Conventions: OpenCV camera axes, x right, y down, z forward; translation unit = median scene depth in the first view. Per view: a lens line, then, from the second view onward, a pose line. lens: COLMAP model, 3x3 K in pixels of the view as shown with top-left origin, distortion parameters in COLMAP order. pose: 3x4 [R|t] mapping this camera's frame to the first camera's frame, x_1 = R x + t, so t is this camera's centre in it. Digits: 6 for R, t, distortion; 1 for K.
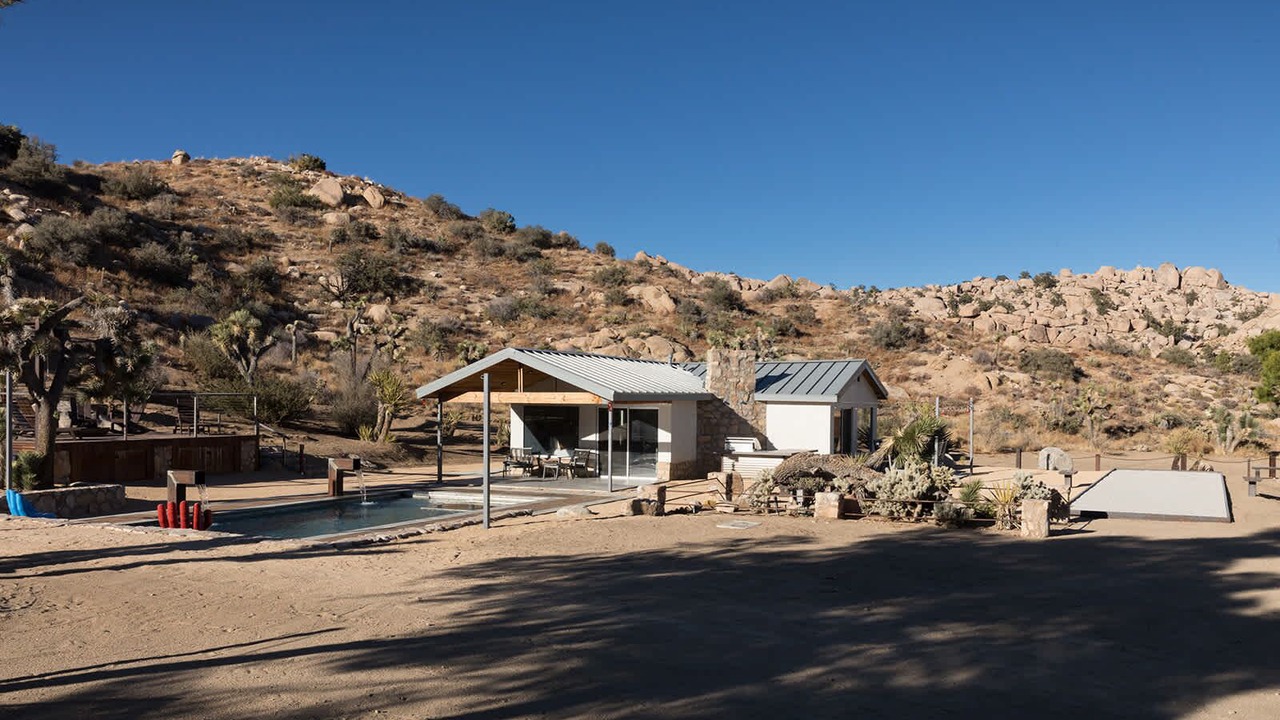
lens RADIAL K [[1133.5, 0, 641.9], [0, 1133.5, 363.6], [0, 0, 1]] dist [0.021971, 0.007623]
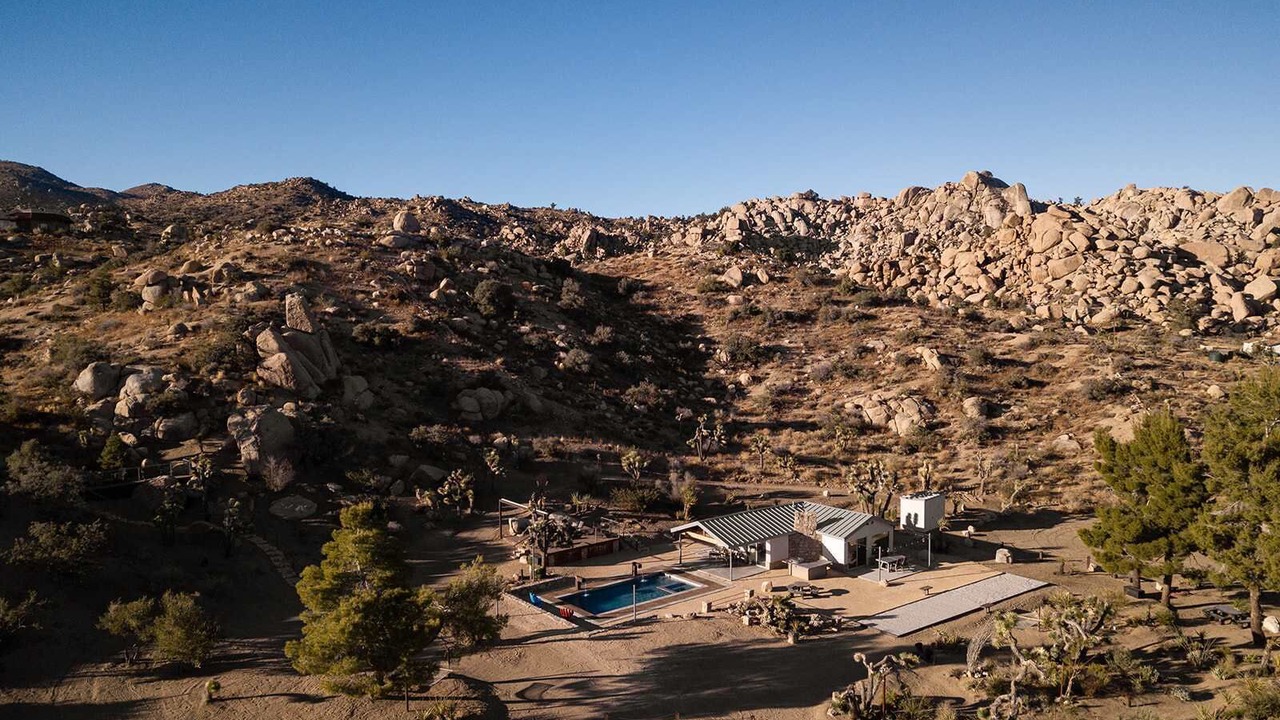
lens RADIAL K [[953.8, 0, 640.2], [0, 953.8, 361.9], [0, 0, 1]] dist [0.031031, -0.002146]
pose [[0.899345, 0.015458, -0.436966, 0.219011], [0.027302, 0.995439, 0.091405, -0.177143], [0.436386, -0.094135, 0.894822, -0.306571]]
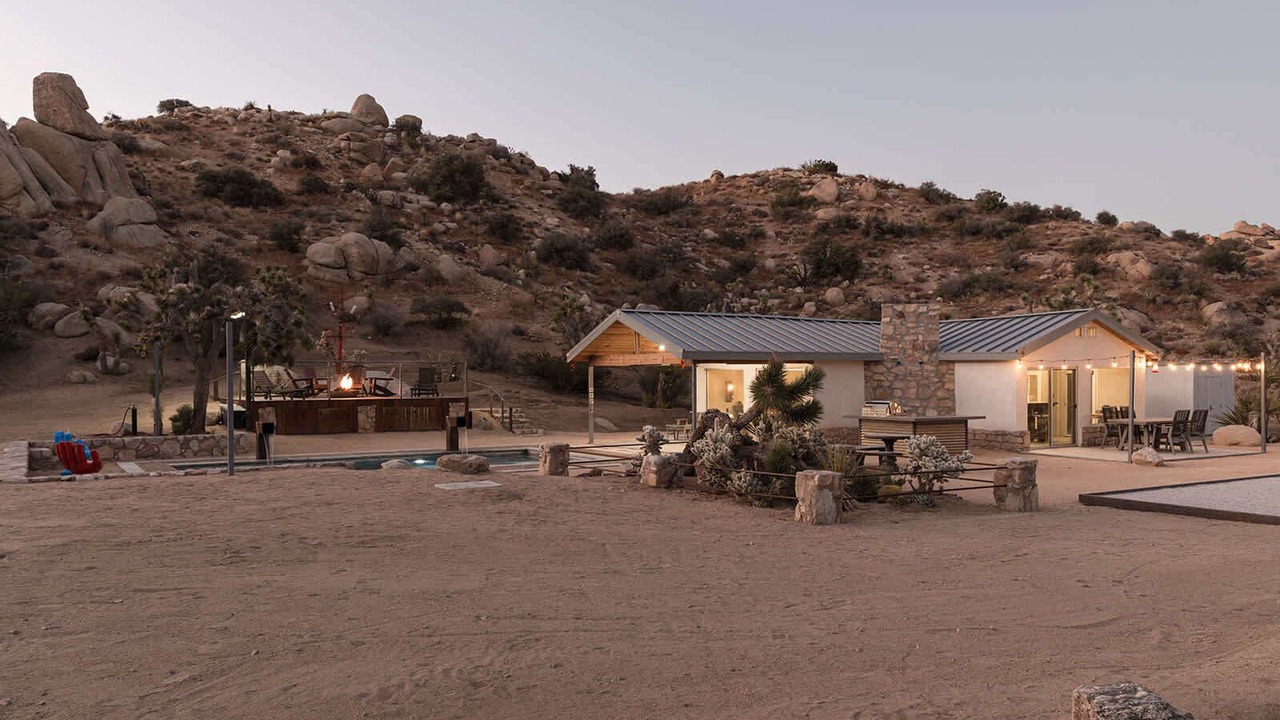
lens RADIAL K [[1002.3, 0, 643.8], [0, 1002.3, 367.8], [0, 0, 1]] dist [-0.010416, -0.001539]
pose [[0.843640, -0.015643, -0.536681, 0.112882], [0.025726, 0.999605, 0.011303, 0.008250], [0.536292, -0.023342, 0.843710, 0.076545]]
